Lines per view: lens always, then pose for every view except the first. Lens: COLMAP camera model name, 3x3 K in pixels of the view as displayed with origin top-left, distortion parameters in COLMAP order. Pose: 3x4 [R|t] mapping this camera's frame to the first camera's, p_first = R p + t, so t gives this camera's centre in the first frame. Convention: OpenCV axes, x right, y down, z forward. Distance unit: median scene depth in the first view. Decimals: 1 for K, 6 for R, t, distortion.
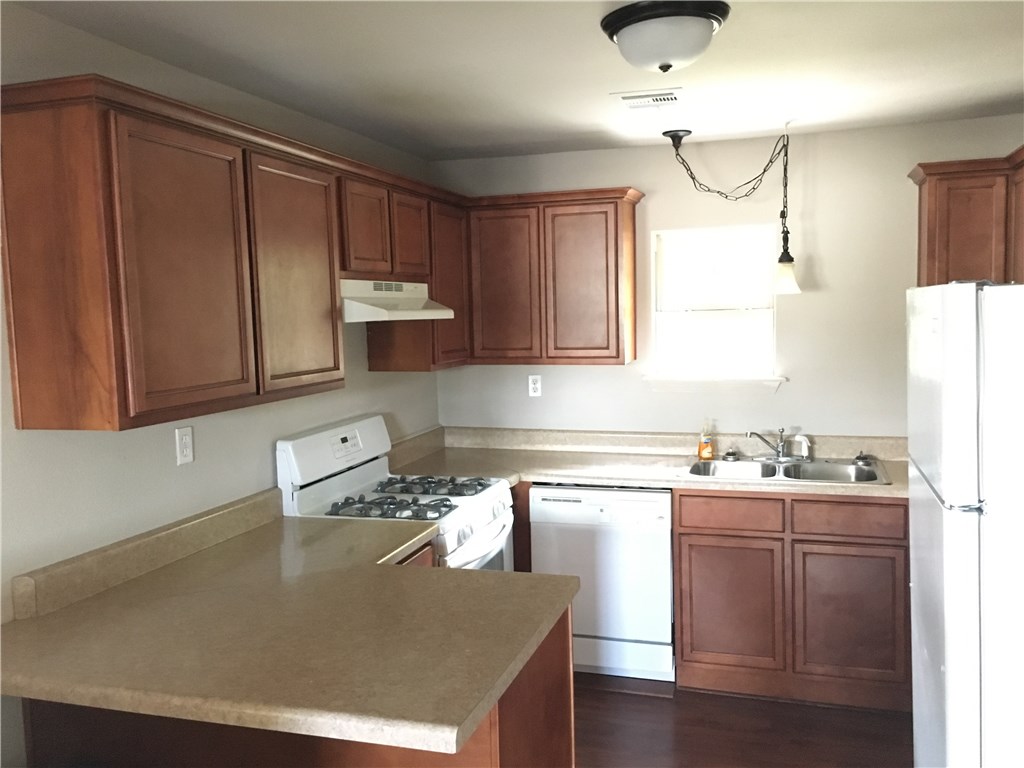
lens RADIAL K [[873.8, 0, 512.0], [0, 873.8, 384.0], [0, 0, 1]] dist [0.047425, 0.003173]
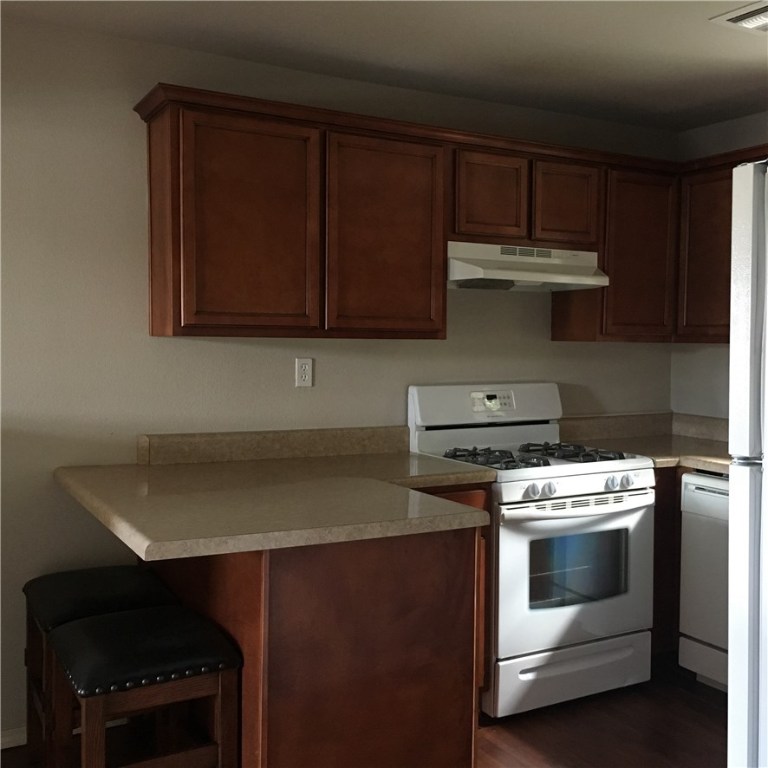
lens RADIAL K [[893.7, 0, 384.0], [0, 893.7, 383.1], [0, 0, 1]] dist [0.077822, 0.000000]
pose [[0.733357, 0.071280, -0.676096, 0.457287], [-0.091157, 0.995818, 0.006111, 0.052535], [0.673704, 0.057150, 0.736788, 0.102023]]
